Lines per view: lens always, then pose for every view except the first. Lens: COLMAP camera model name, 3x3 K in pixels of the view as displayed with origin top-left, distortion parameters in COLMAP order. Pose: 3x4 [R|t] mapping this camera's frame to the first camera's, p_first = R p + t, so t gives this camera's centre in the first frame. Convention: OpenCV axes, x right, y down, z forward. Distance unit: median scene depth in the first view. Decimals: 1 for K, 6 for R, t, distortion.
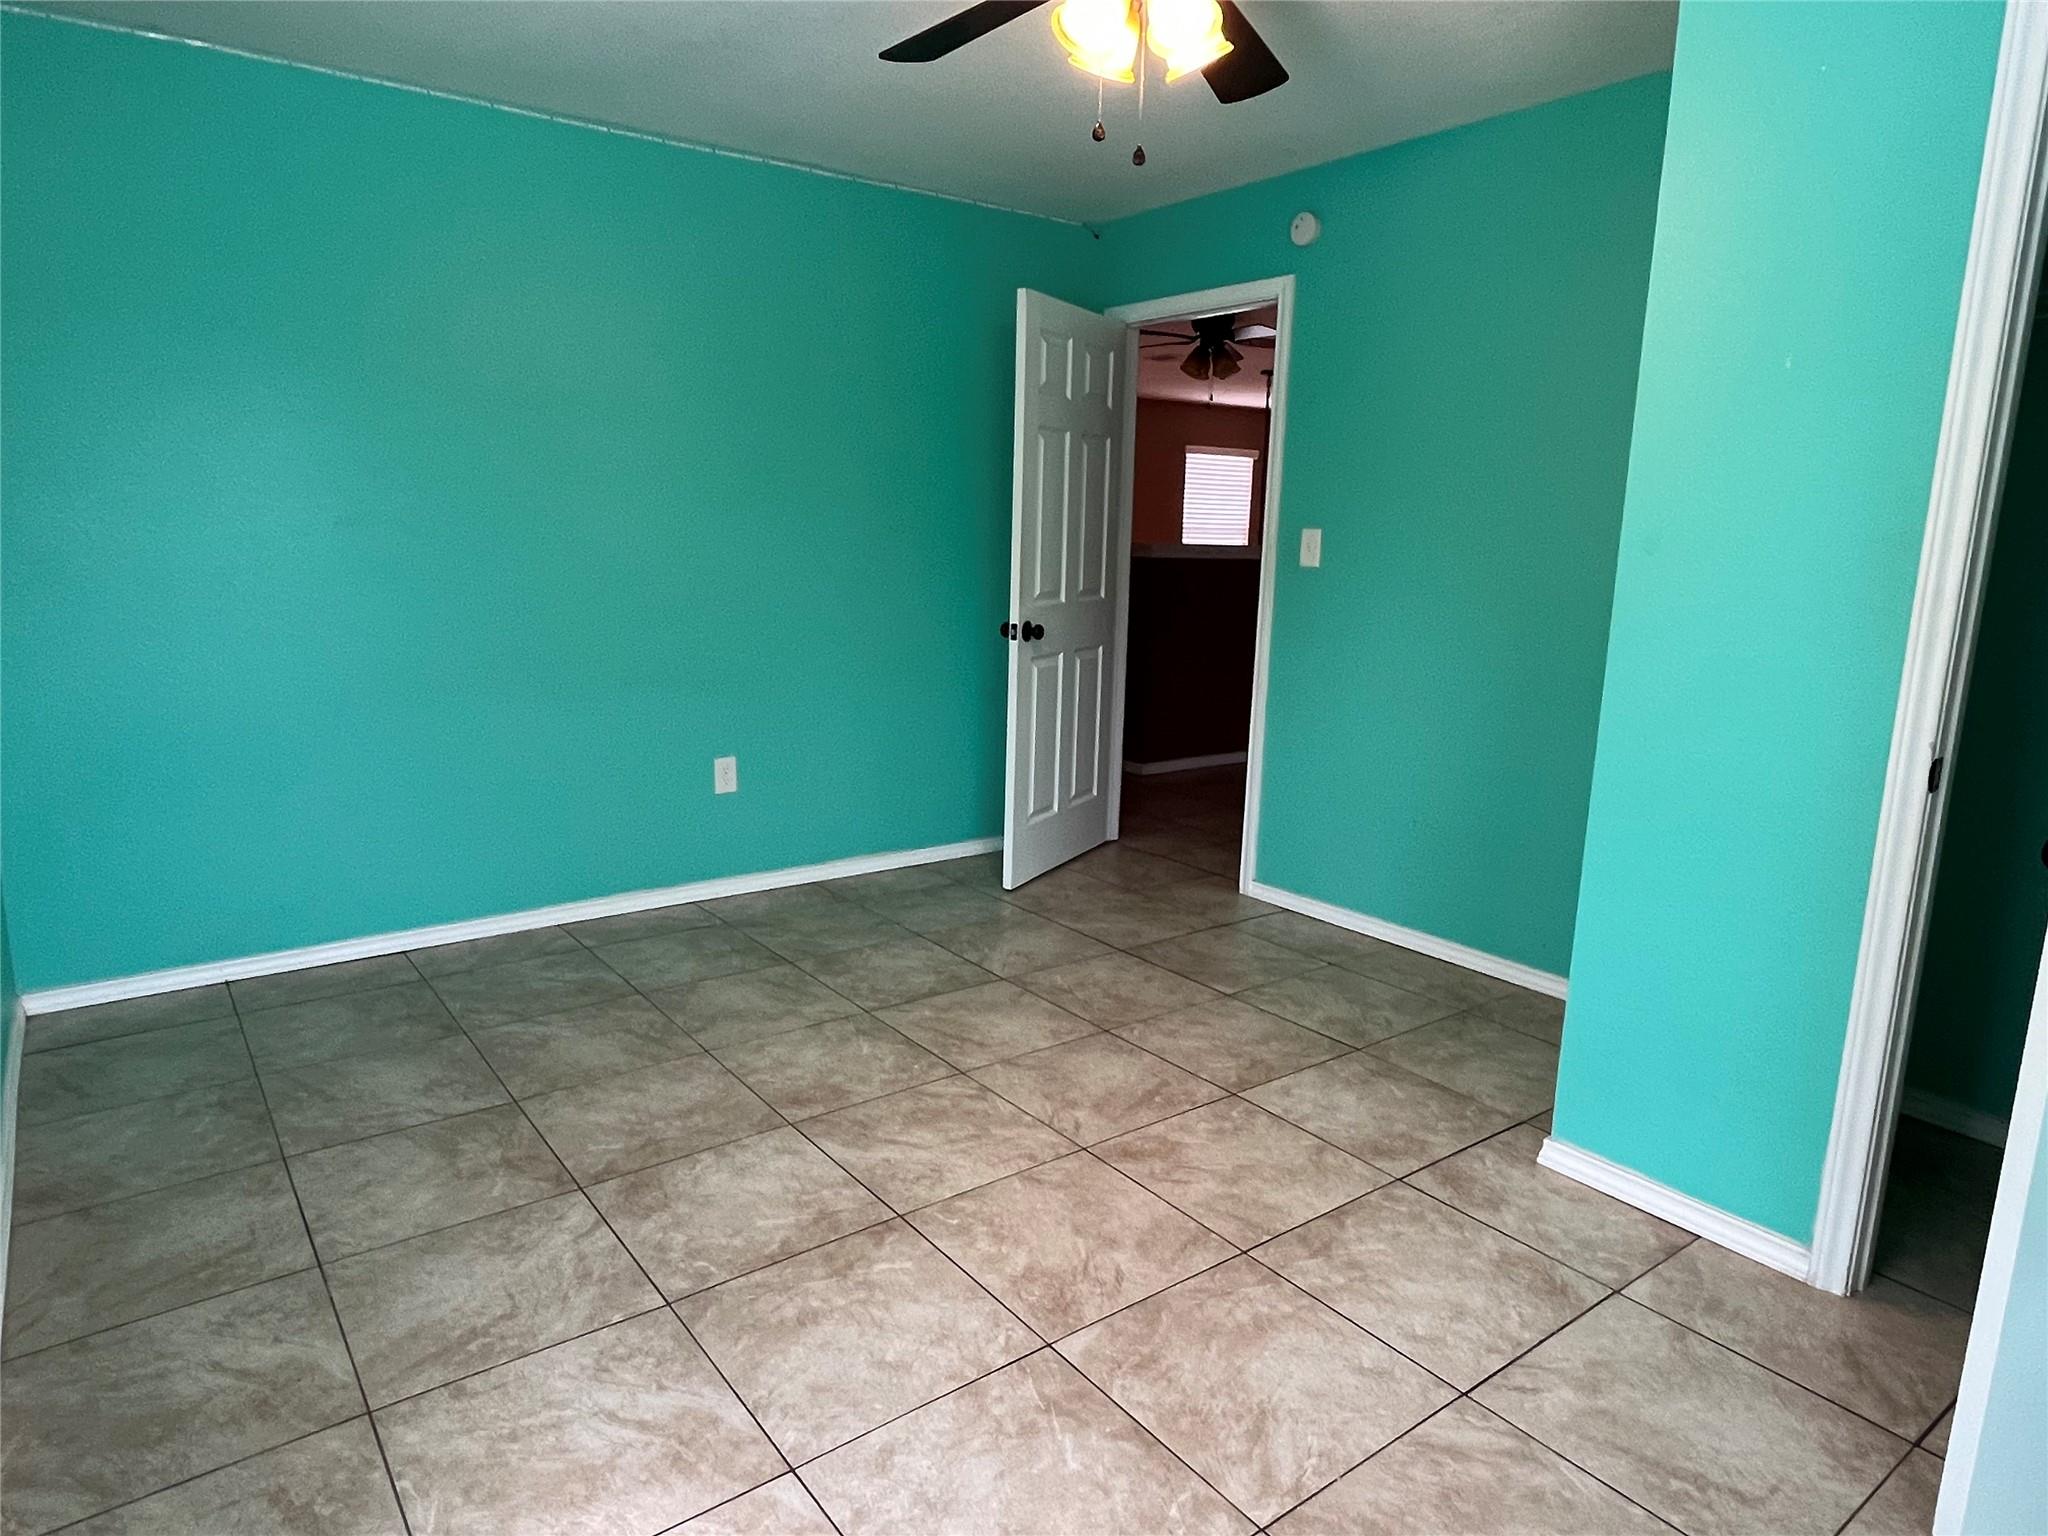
lens RADIAL K [[1248.9, 0, 1016.1], [0, 1248.9, 766.4], [0, 0, 1]] dist [-0.004184, 0.003131]
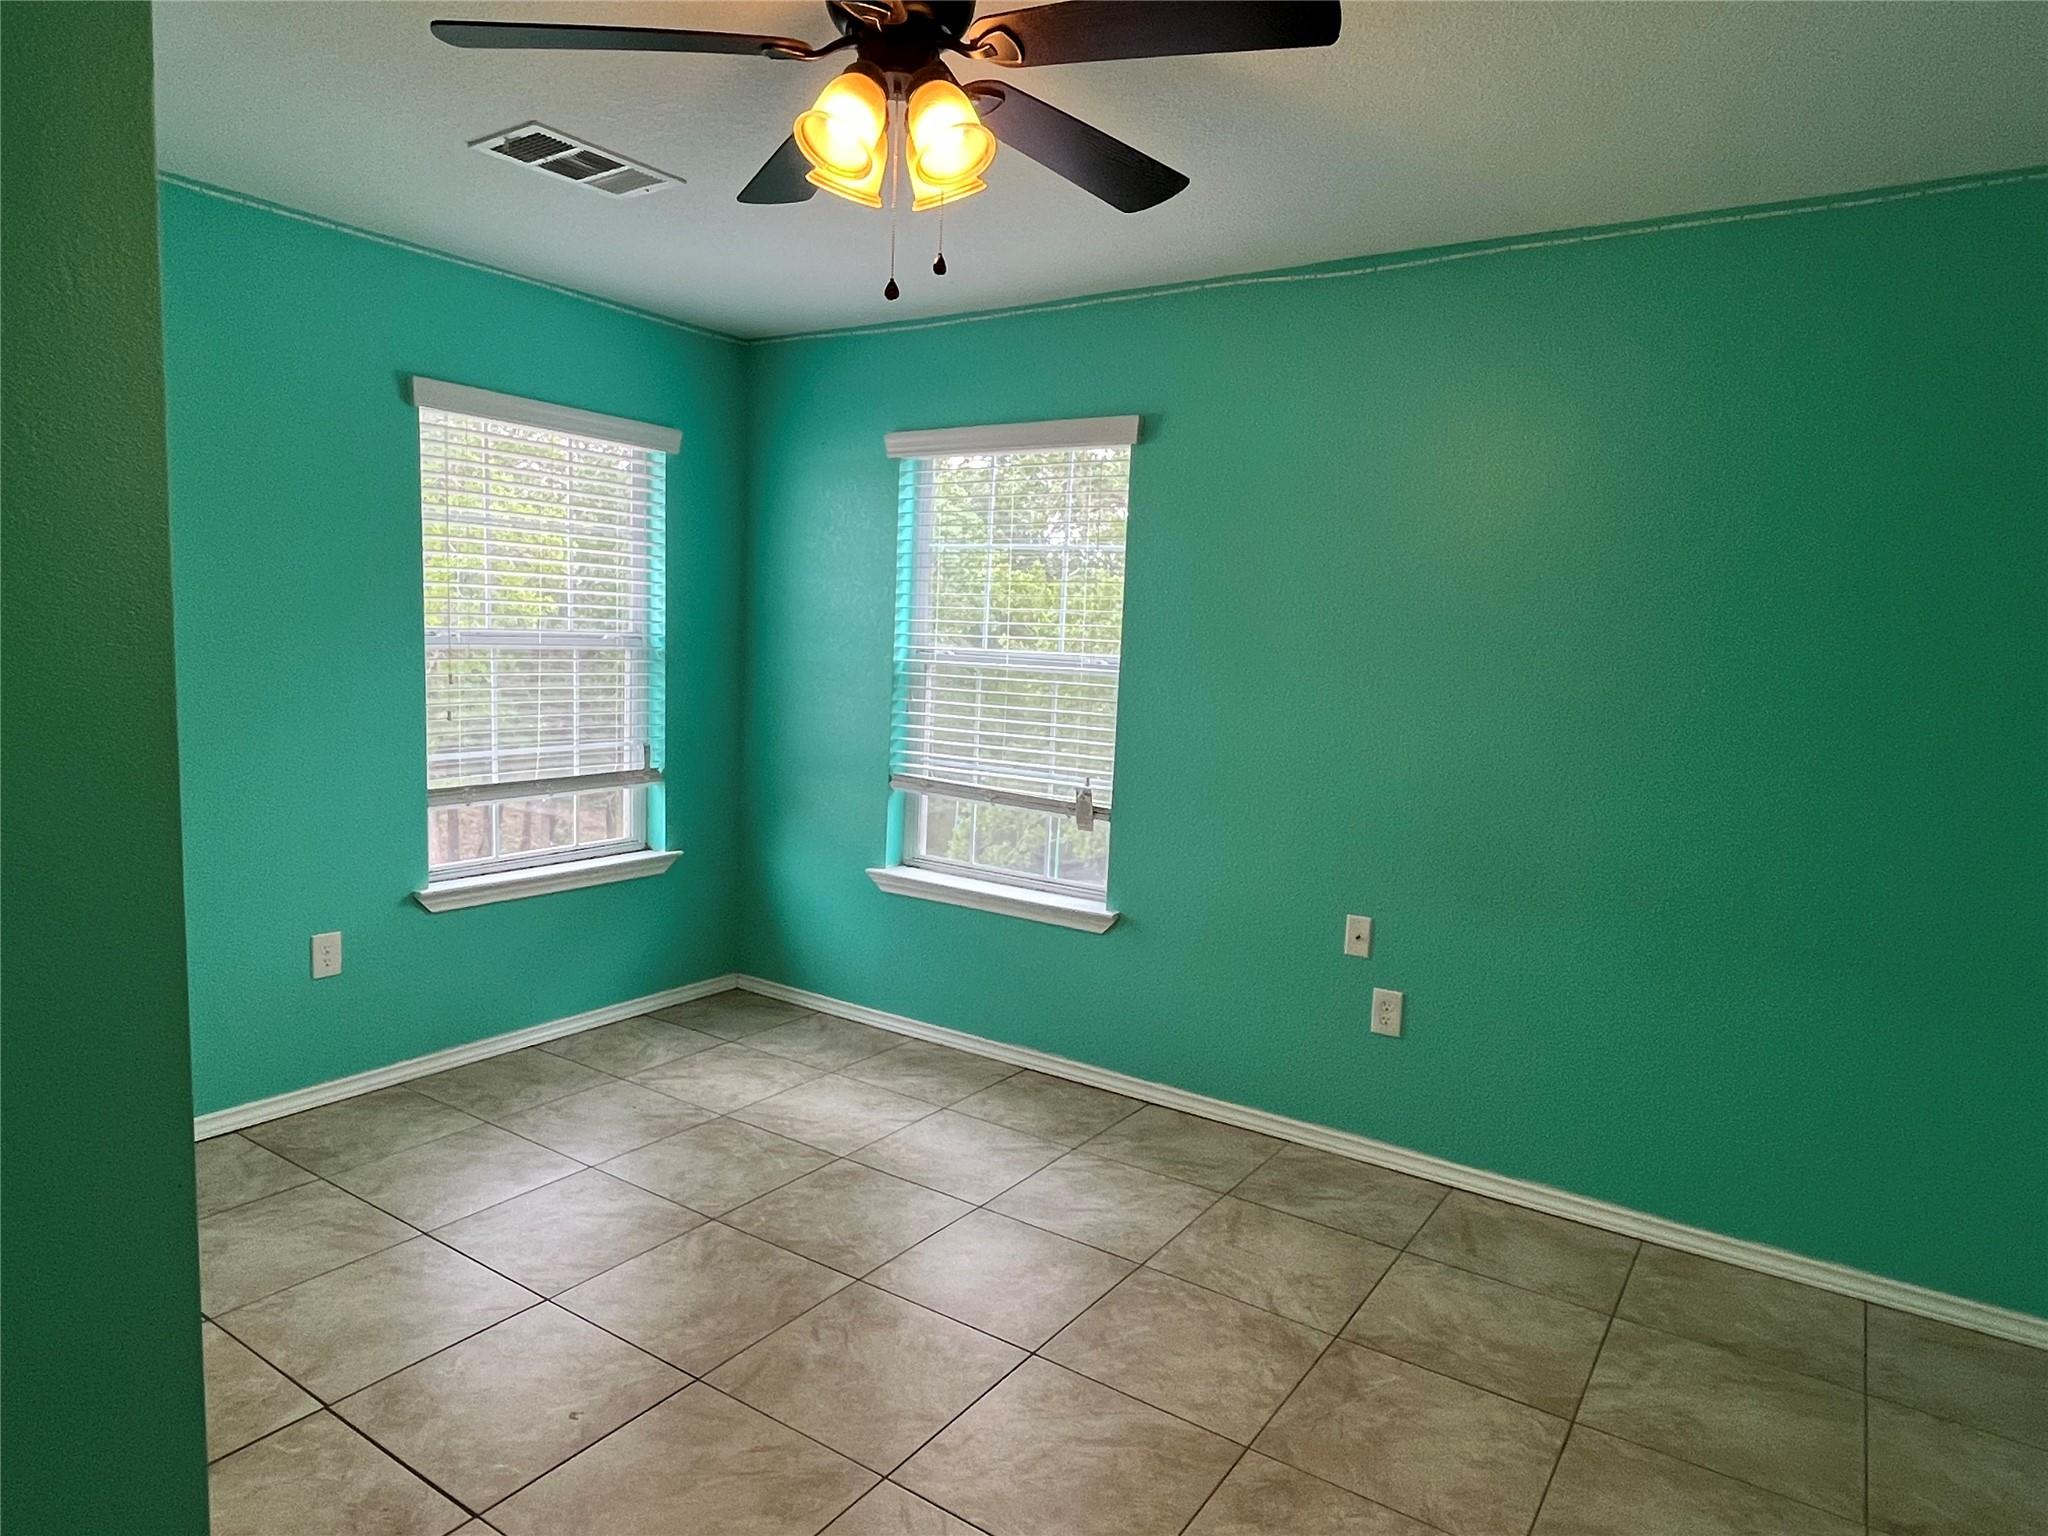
lens RADIAL K [[1248.9, 0, 1014.4], [0, 1248.9, 768.5], [0, 0, 1]] dist [-0.004184, 0.003131]
pose [[-0.942594, -0.024114, -0.333068, 0.269652], [-0.123124, 0.952217, 0.279506, -0.377975], [0.310413, 0.304469, -0.900523, 1.712035]]
